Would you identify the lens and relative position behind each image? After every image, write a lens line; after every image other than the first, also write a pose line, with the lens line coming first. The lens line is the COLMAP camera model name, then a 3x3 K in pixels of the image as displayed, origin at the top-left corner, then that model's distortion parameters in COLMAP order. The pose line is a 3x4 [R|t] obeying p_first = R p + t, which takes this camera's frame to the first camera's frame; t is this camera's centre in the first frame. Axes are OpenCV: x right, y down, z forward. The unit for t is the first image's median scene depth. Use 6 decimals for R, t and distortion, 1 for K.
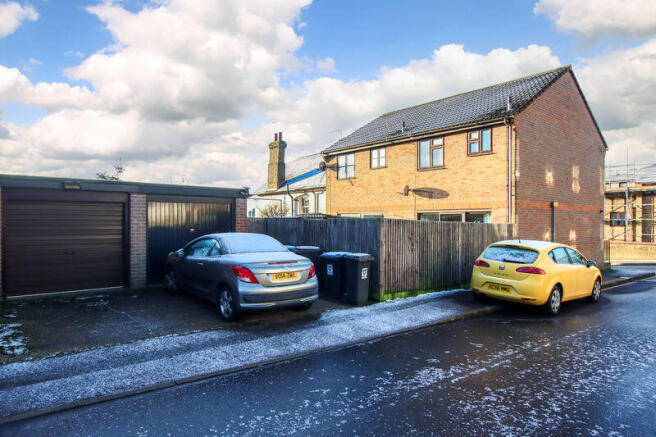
lens RADIAL K [[396.1, 0, 328.1], [0, 396.1, 218.3], [0, 0, 1]] dist [-0.000545, -0.000156]
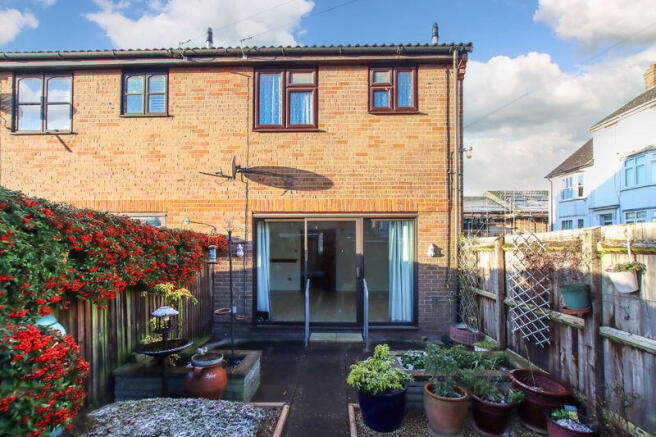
lens RADIAL K [[308.6, 0, 327.7], [0, 308.6, 212.9], [0, 0, 1]] dist [-0.016342, 0.004242]
pose [[0.660319, 0.006273, 0.750959, 0.002666], [-0.000720, 0.999970, -0.007720, -0.017154], [-0.750985, 0.004557, 0.660303, 0.715877]]
